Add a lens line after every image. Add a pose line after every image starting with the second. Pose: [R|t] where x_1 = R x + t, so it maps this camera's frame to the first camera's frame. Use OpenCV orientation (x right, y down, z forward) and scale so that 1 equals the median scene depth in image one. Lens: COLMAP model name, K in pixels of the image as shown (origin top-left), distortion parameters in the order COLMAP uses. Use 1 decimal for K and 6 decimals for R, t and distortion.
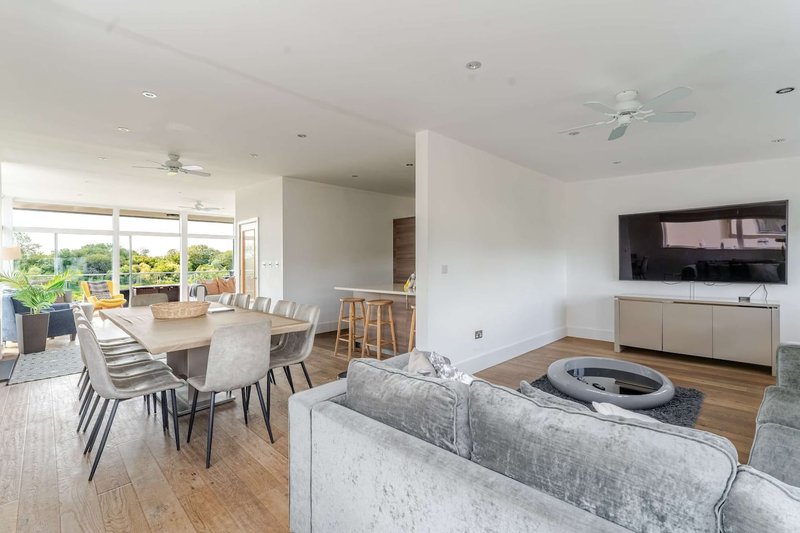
lens RADIAL K [[360.5, 0, 400.8], [0, 360.5, 256.6], [0, 0, 1]] dist [0.003259, 0.000742]
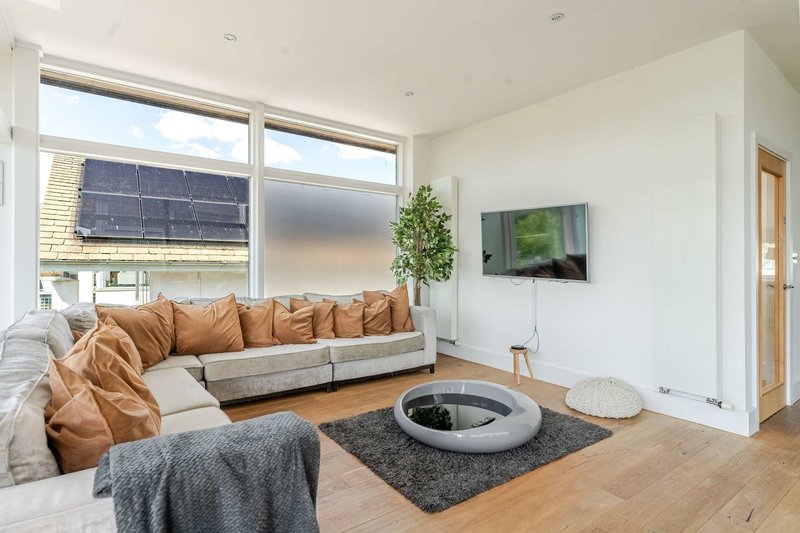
lens RADIAL K [[410.5, 0, 400.0], [0, 410.5, 266.5], [0, 0, 1]] dist [-0.000576, -0.000243]
pose [[0.182575, 0.021060, 0.982966, -0.393192], [-0.011665, 0.999747, -0.019252, 0.042159], [-0.983123, -0.007952, 0.182775, 0.871120]]
